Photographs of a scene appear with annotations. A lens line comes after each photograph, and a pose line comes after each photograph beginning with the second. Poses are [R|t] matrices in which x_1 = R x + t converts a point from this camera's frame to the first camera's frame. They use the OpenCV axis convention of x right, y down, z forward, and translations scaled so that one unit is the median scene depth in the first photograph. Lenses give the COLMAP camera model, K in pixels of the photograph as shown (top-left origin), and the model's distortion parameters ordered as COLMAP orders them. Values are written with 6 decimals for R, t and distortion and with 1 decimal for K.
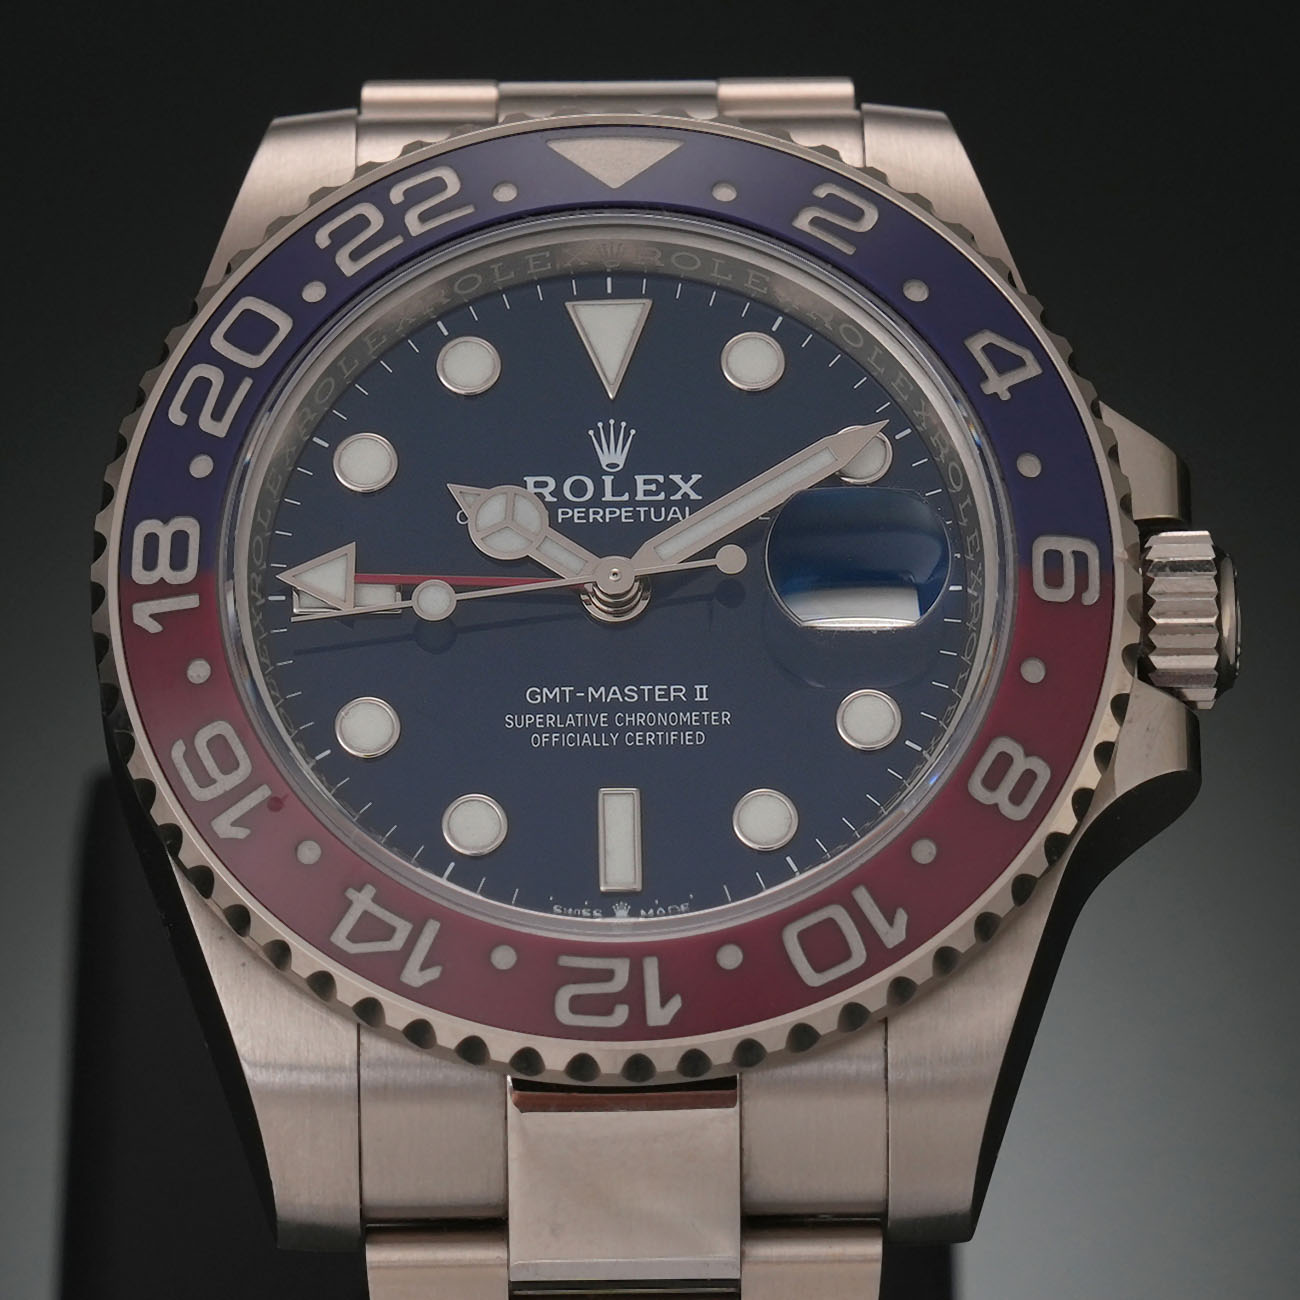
lens RADIAL K [[9533.8, 0, 650.0], [0, 9533.8, 650.0], [0, 0, 1]] dist [-0.624785, 40.408460]
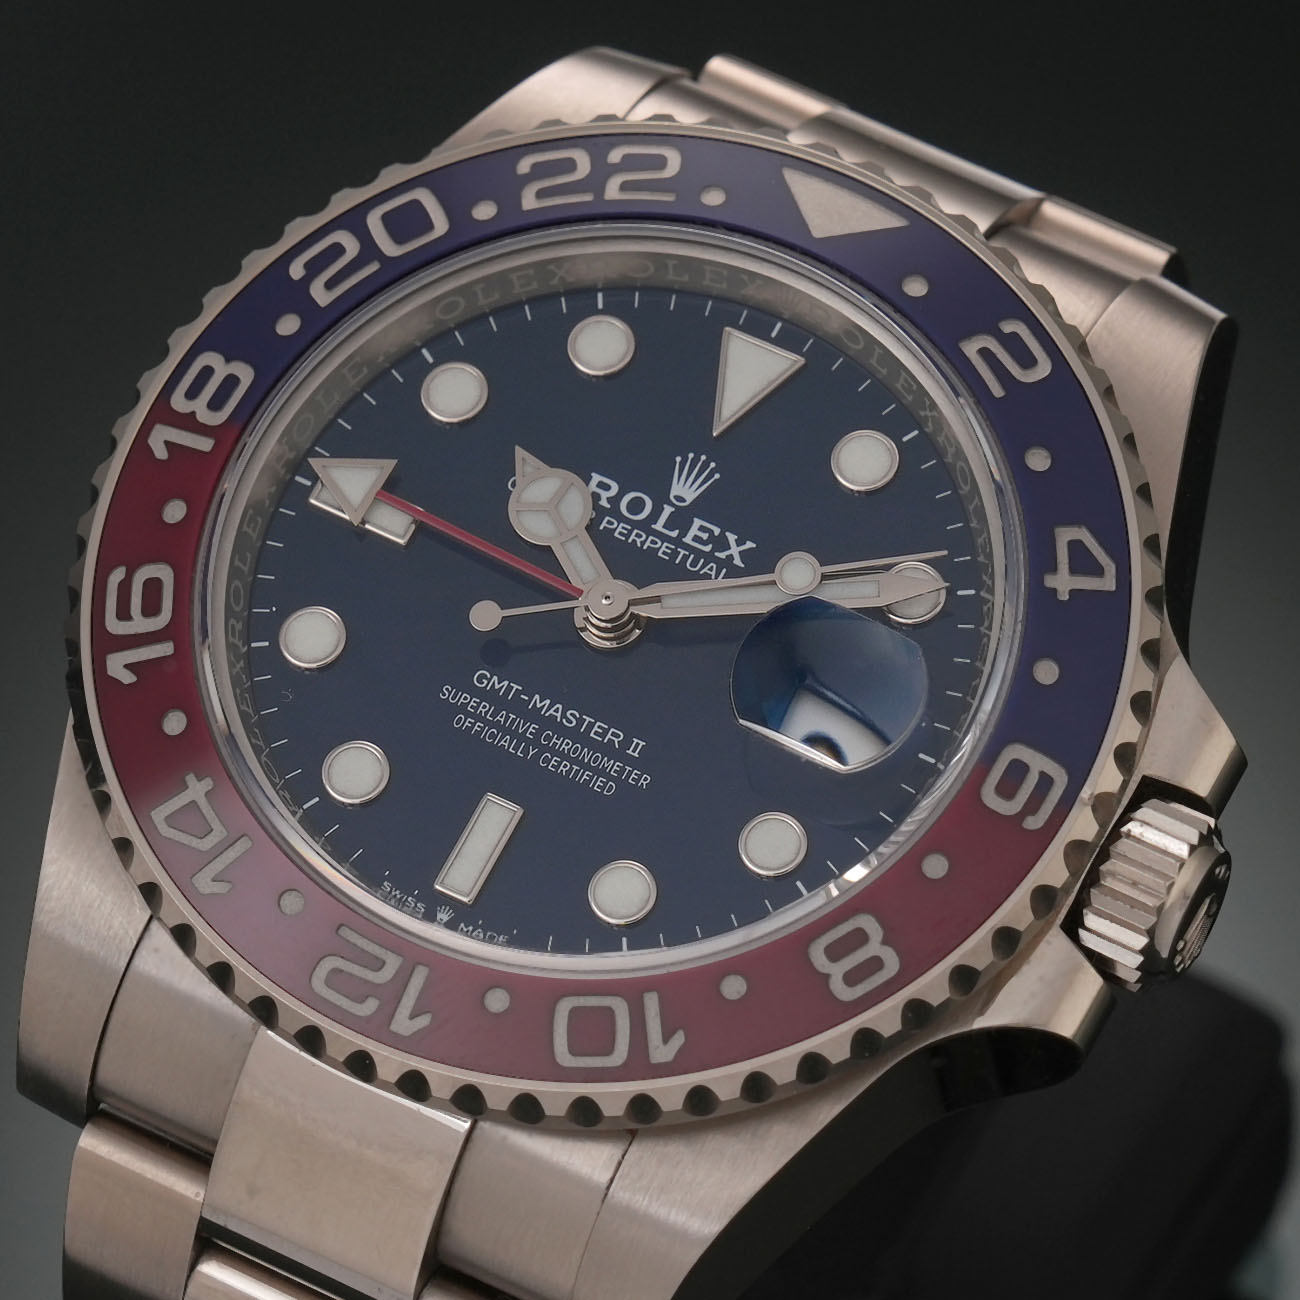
lens RADIAL K [[9533.8, 0, 650.0], [0, 9533.8, 650.0], [0, 0, 1]] dist [-0.624785, 40.408460]
pose [[0.870902, 0.404752, -0.278756, 0.266705], [-0.406377, 0.912067, 0.054697, -0.056754], [0.276383, 0.065645, 0.958803, 0.085285]]
